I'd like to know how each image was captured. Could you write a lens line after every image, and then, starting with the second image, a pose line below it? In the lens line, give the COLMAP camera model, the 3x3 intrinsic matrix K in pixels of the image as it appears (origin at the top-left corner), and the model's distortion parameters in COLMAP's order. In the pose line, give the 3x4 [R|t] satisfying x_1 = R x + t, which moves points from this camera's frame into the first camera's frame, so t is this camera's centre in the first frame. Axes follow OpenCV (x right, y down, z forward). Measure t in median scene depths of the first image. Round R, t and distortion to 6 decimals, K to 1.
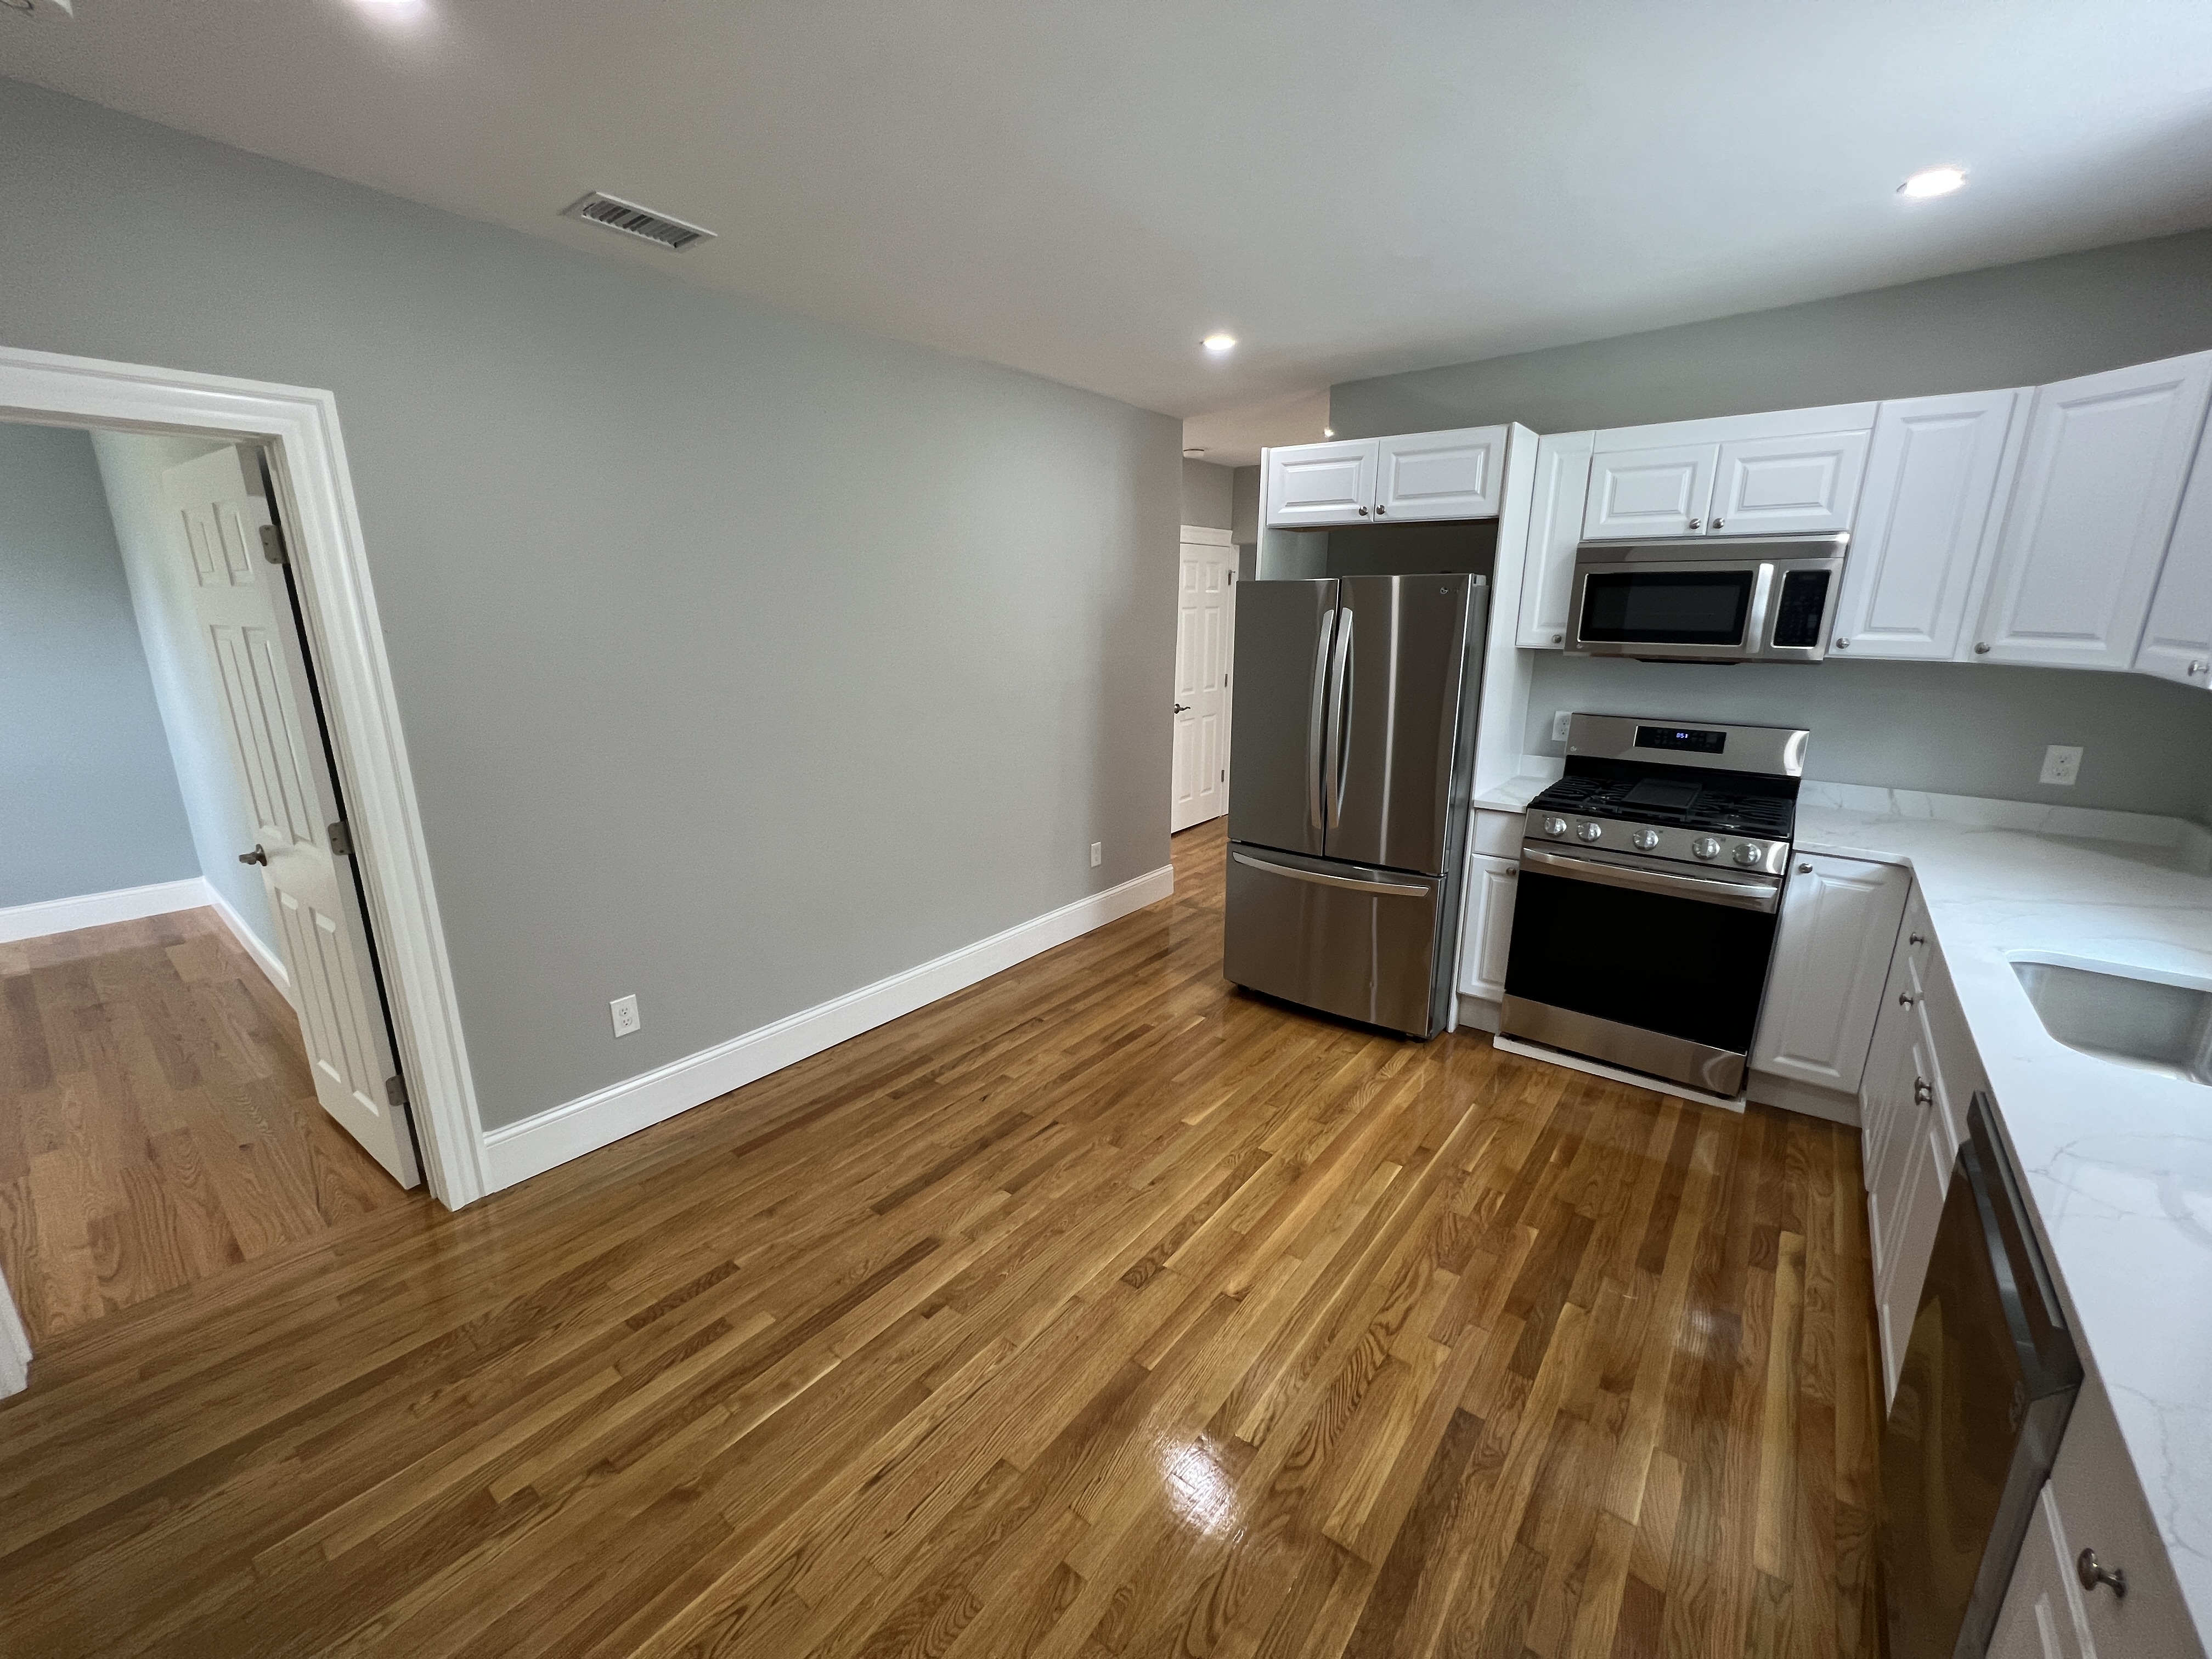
lens RADIAL K [[883.0, 0, 1103.0], [0, 883.0, 827.6], [0, 0, 1]] dist [-0.004214, 0.001040]
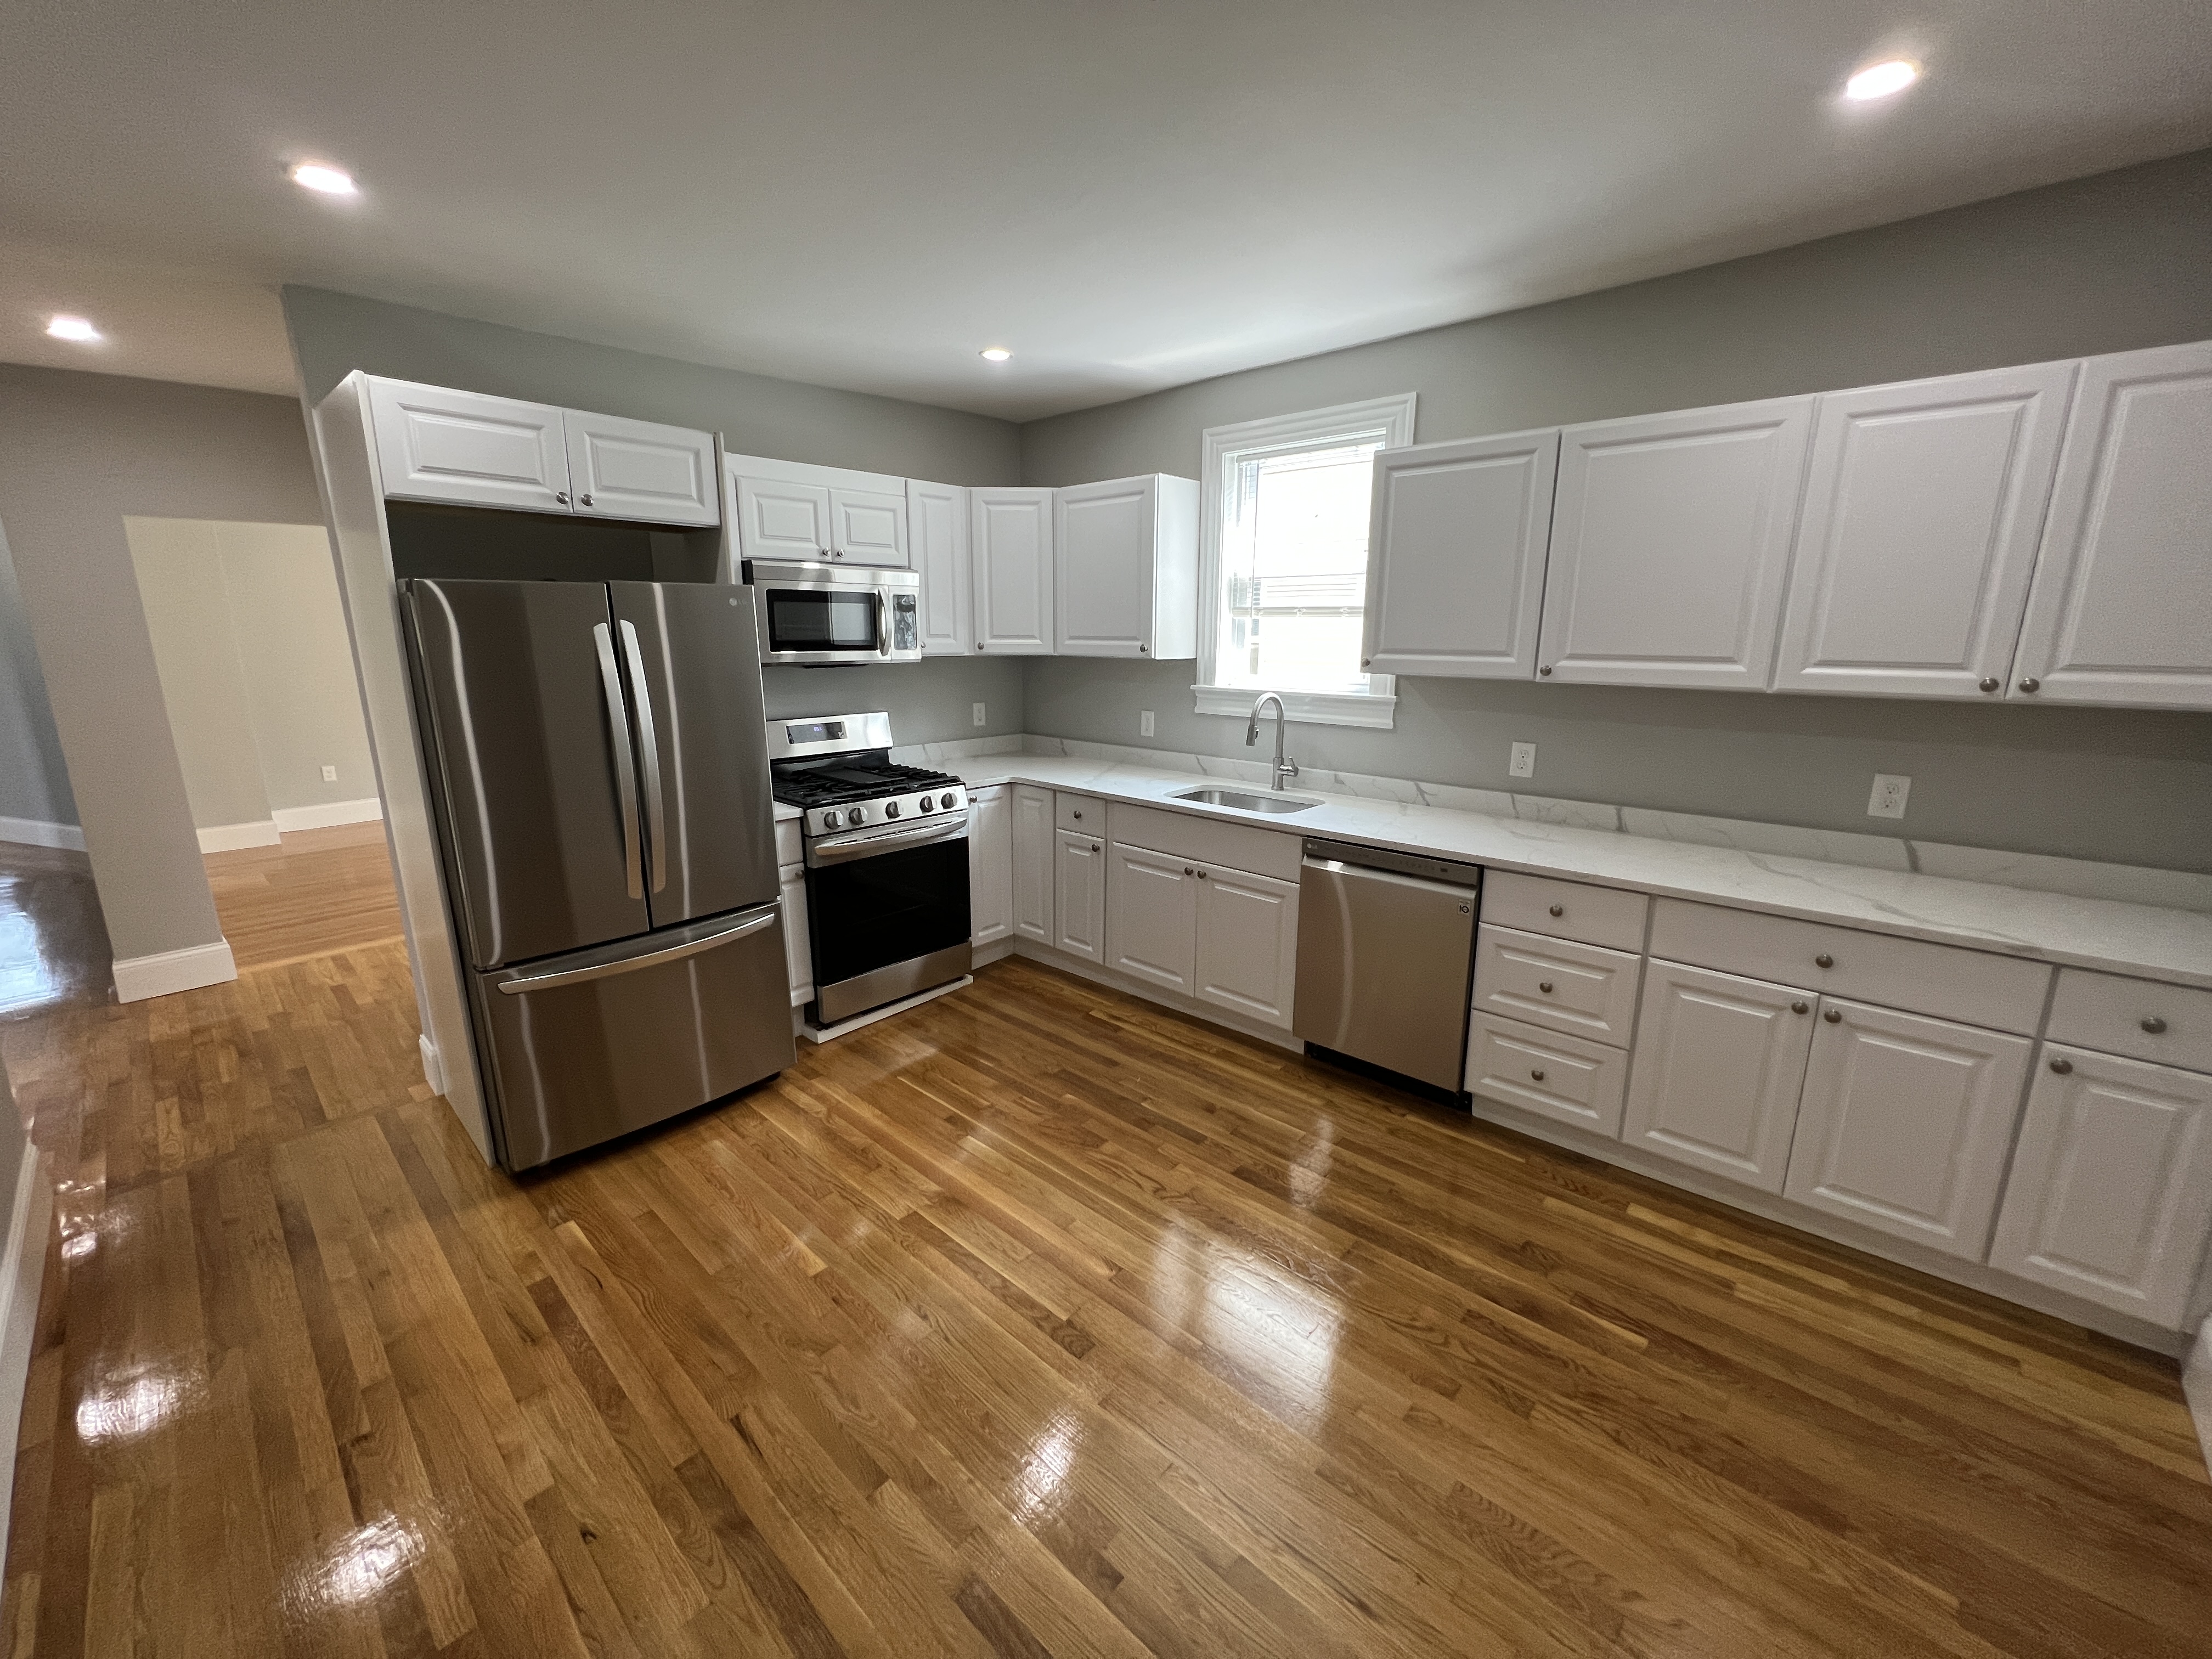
lens RADIAL K [[883.0, 0, 1103.0], [0, 883.0, 827.6], [0, 0, 1]] dist [-0.004214, 0.001040]
pose [[0.077573, -0.222011, 0.971953, -0.584614], [0.246220, 0.948960, 0.197108, -0.137968], [-0.966105, 0.224024, 0.128277, 0.592389]]
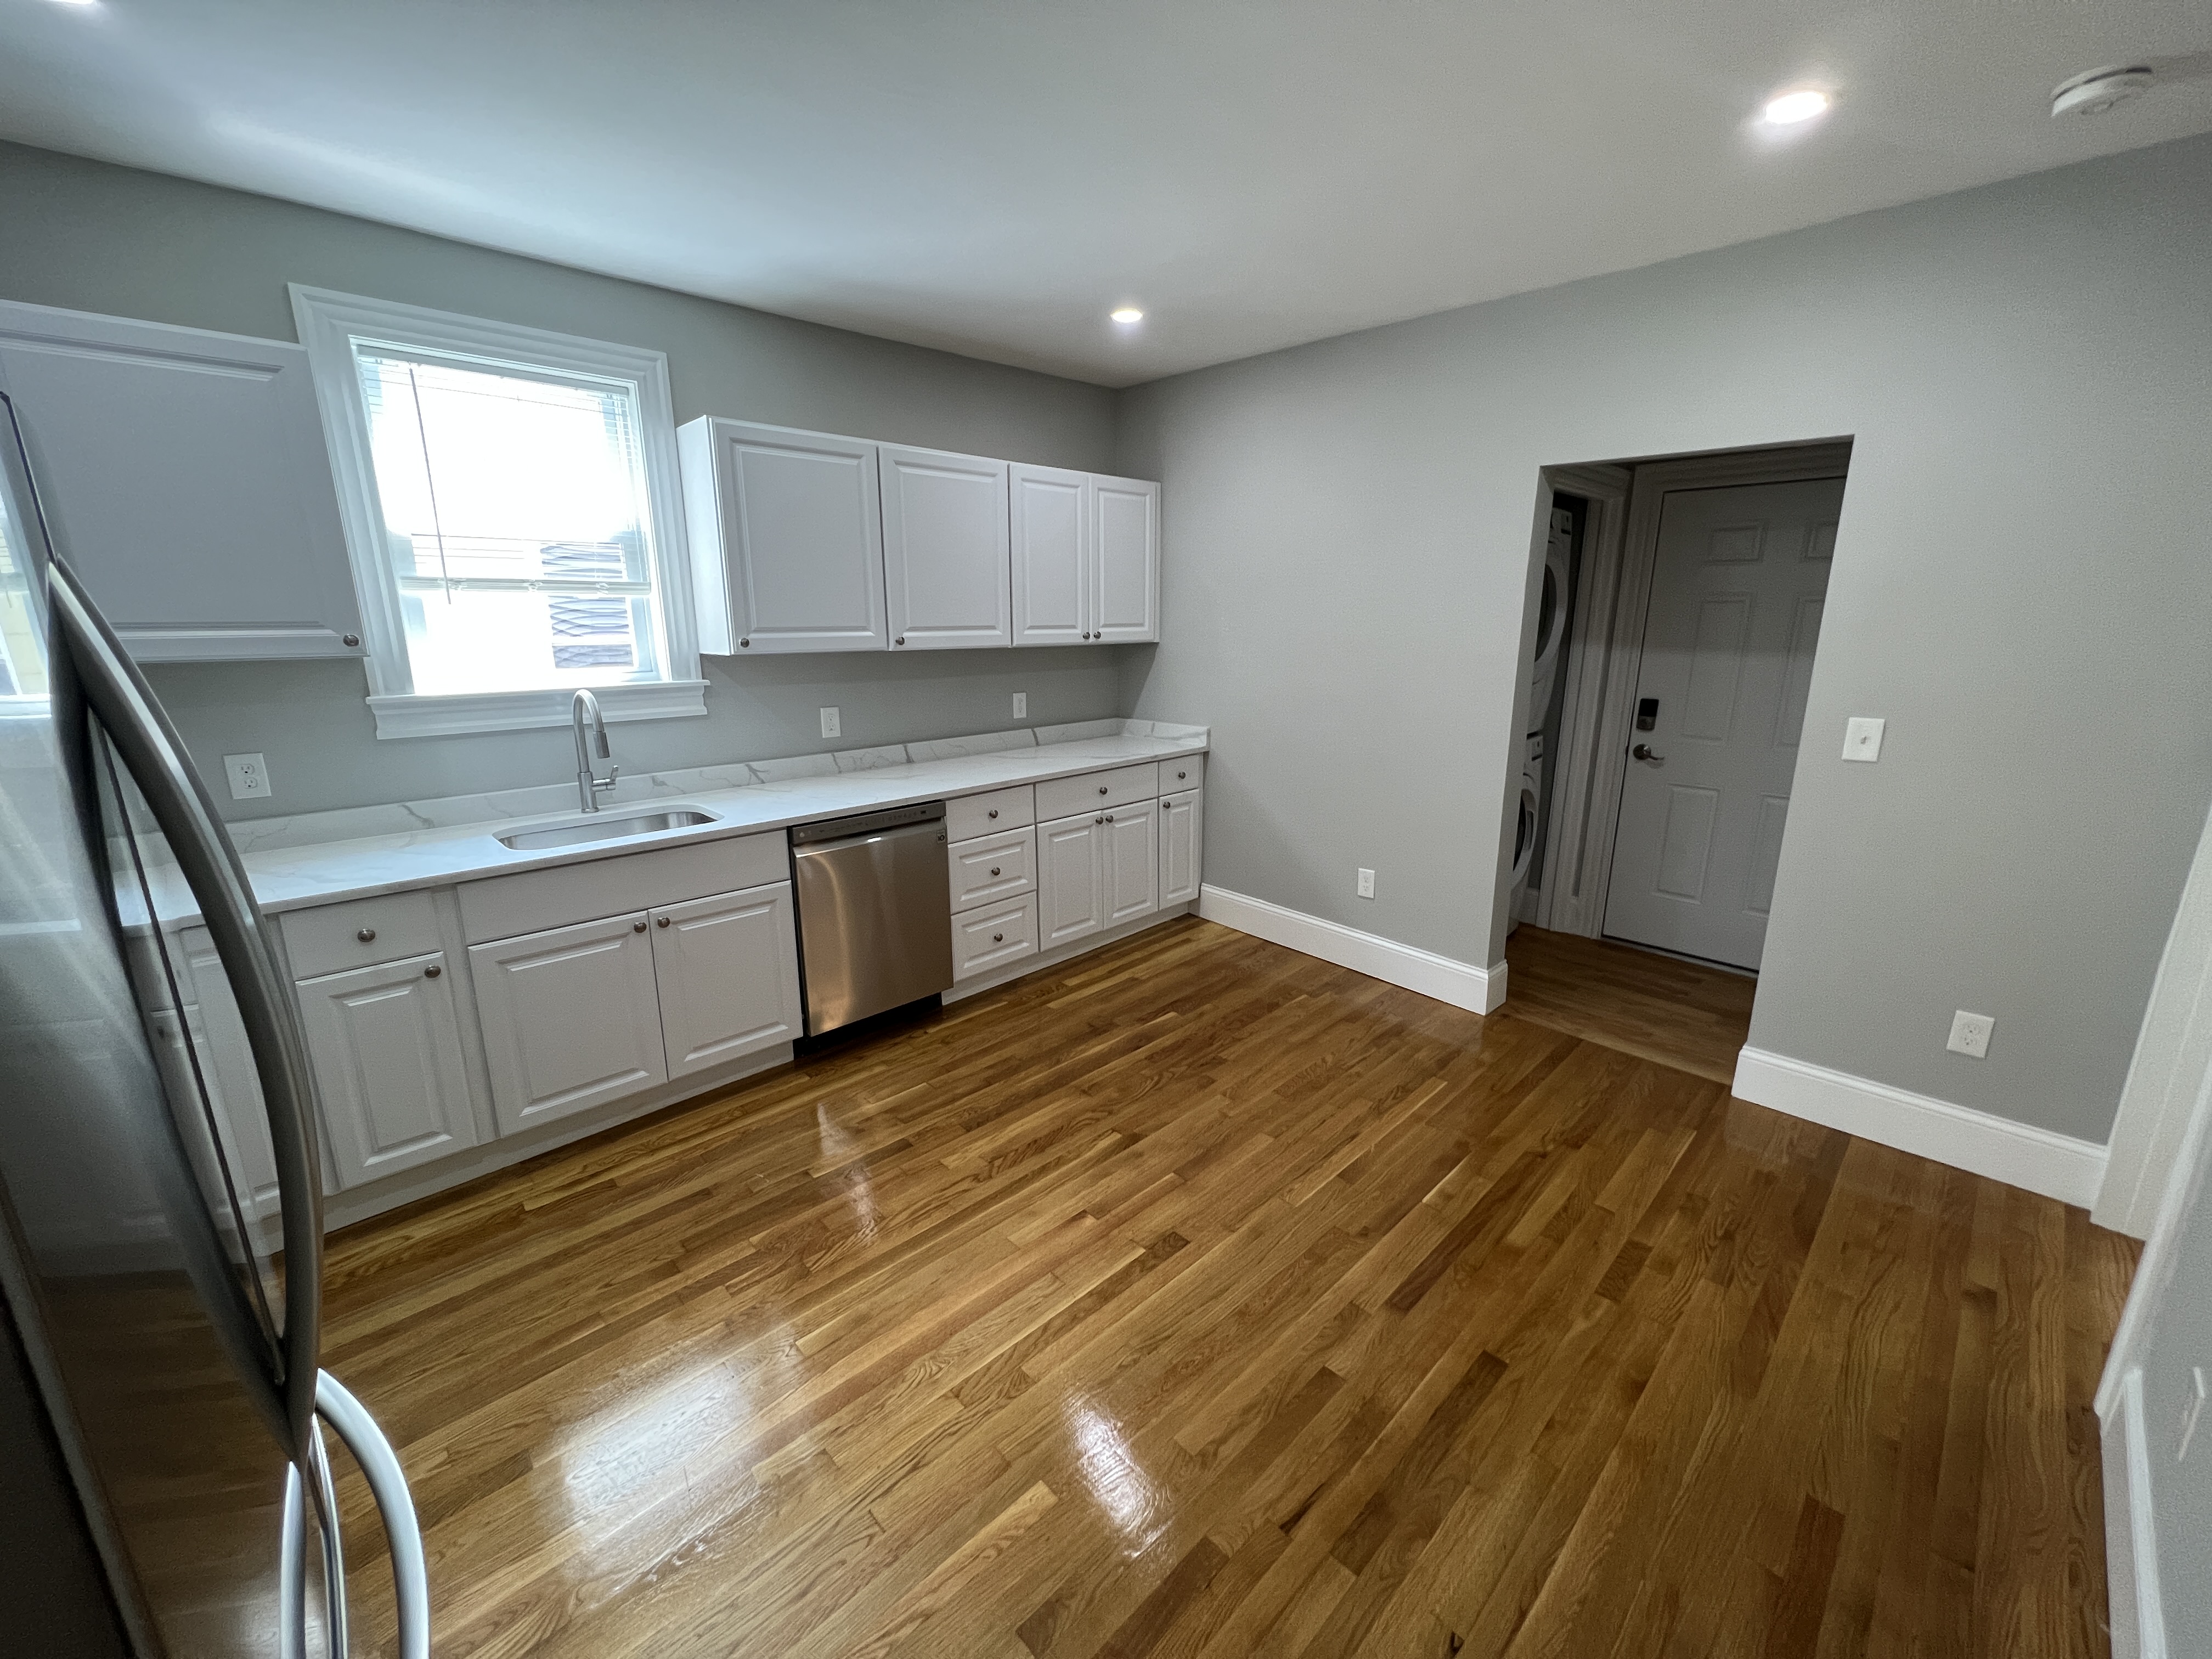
lens RADIAL K [[879.1, 0, 1103.4], [0, 879.1, 829.0], [0, 0, 1]] dist [-0.003930, -0.000395]
pose [[-0.990700, -0.030667, 0.132564, -0.001460], [0.035685, 0.881608, 0.470631, -0.320837], [-0.131303, 0.470984, -0.872315, 1.345493]]
